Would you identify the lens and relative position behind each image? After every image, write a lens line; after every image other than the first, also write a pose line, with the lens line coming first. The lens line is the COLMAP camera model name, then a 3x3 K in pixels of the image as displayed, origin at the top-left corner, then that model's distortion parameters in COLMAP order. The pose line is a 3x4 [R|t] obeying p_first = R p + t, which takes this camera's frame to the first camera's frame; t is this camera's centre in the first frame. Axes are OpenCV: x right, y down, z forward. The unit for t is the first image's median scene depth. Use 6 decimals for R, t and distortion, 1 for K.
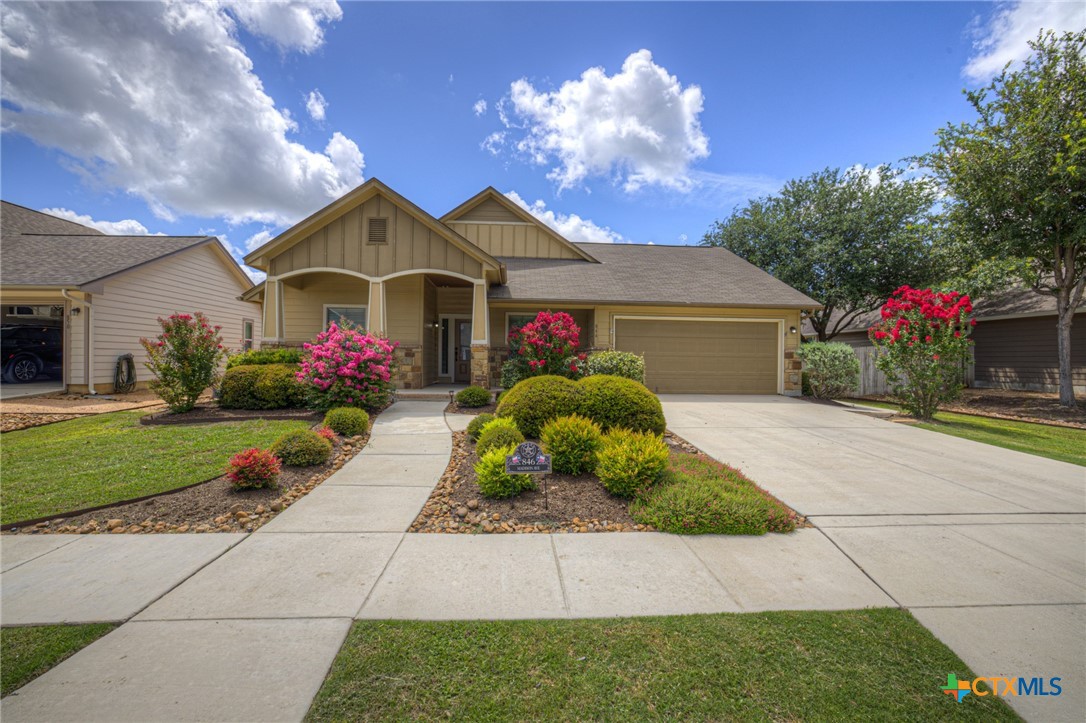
lens RADIAL K [[464.6, 0, 536.9], [0, 464.6, 361.8], [0, 0, 1]] dist [-0.048948, 0.019814]
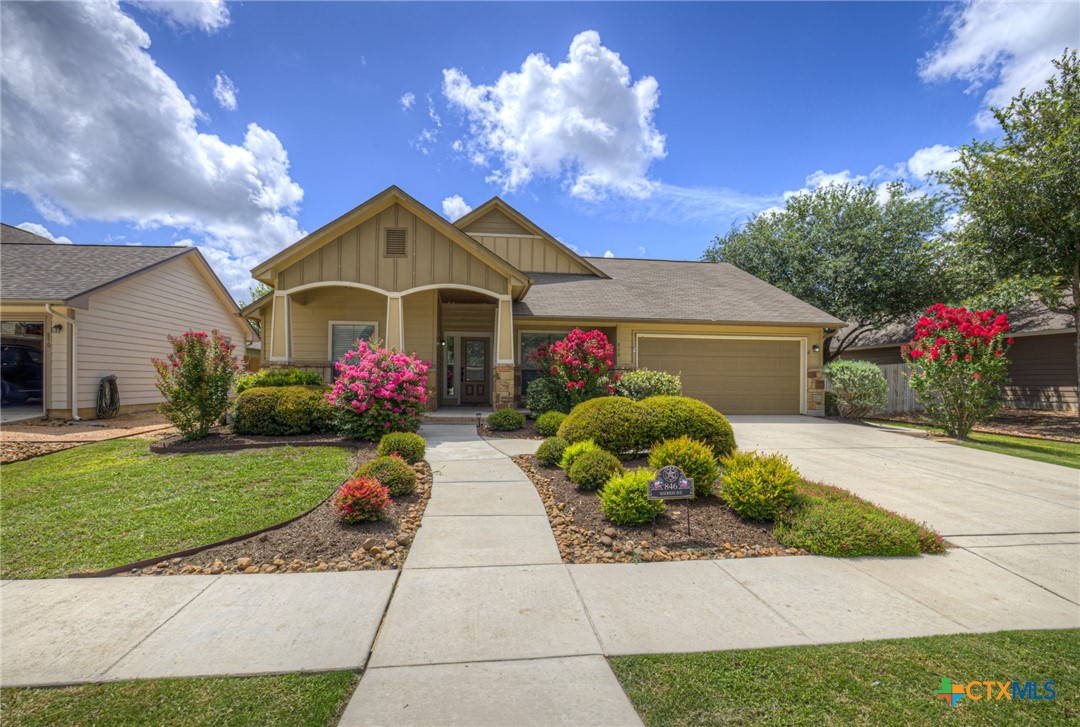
lens RADIAL K [[491.0, 0, 525.7], [0, 491.0, 380.4], [0, 0, 1]] dist [-0.049904, 0.020607]
pose [[0.998802, -0.003898, 0.048784, -0.162249], [0.004065, 0.999986, -0.003313, -0.000947], [-0.048770, 0.003507, 0.998804, 0.001238]]
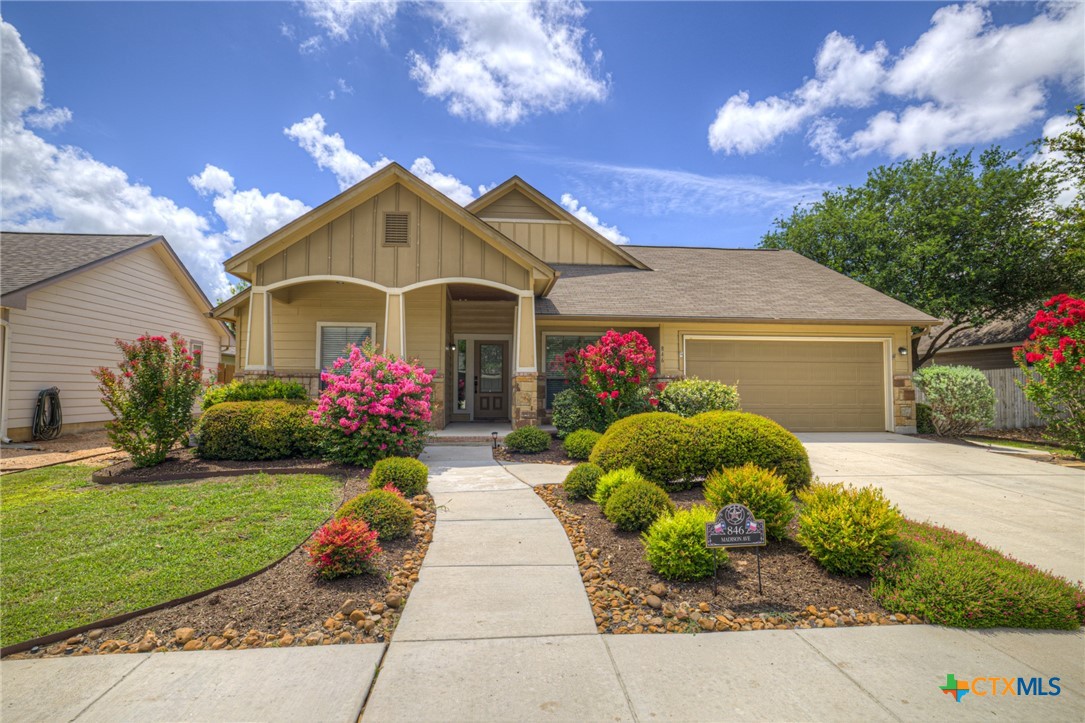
lens RADIAL K [[574.5, 0, 542.5], [0, 574.5, 361.5], [0, 0, 1]] dist [-0.031079, 0.026877]
pose [[0.999447, -0.006604, 0.032604, -0.158937], [0.008331, 0.998554, -0.053113, -0.005097], [-0.032206, 0.053355, 0.998056, 0.030569]]
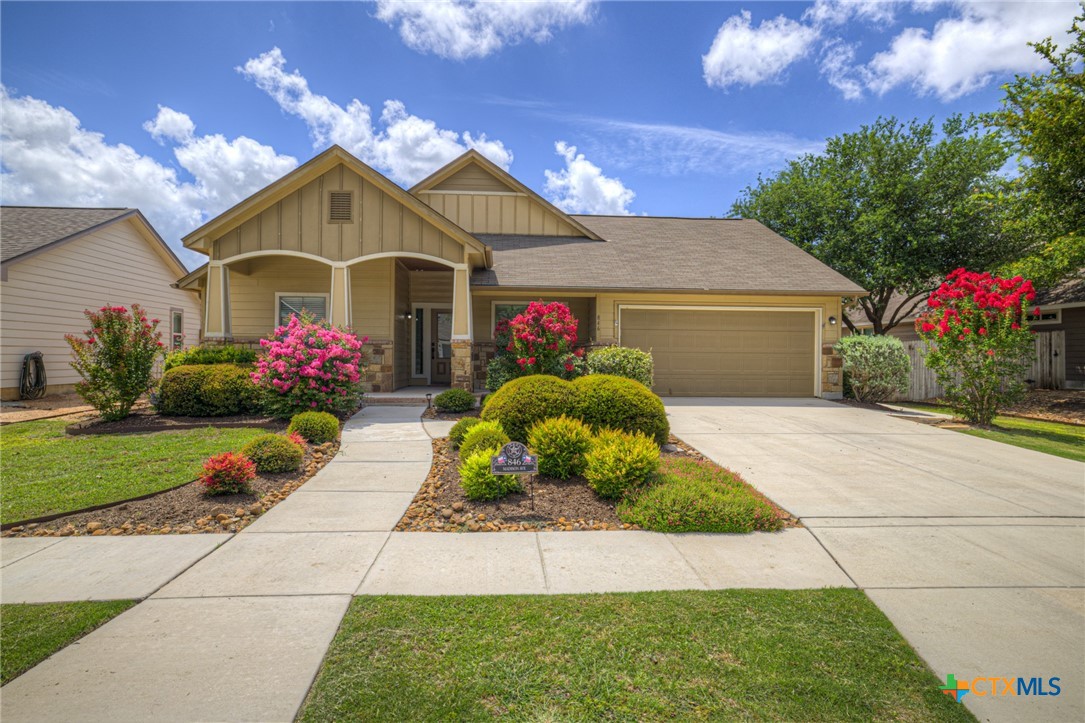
lens RADIAL K [[589.3, 0, 535.9], [0, 589.3, 360.6], [0, 0, 1]] dist [-0.029663, 0.029470]
pose [[0.999970, -0.003927, 0.006631, 0.008989], [0.003910, 0.999989, 0.002602, -0.001410], [-0.006641, -0.002576, 0.999975, -0.111281]]
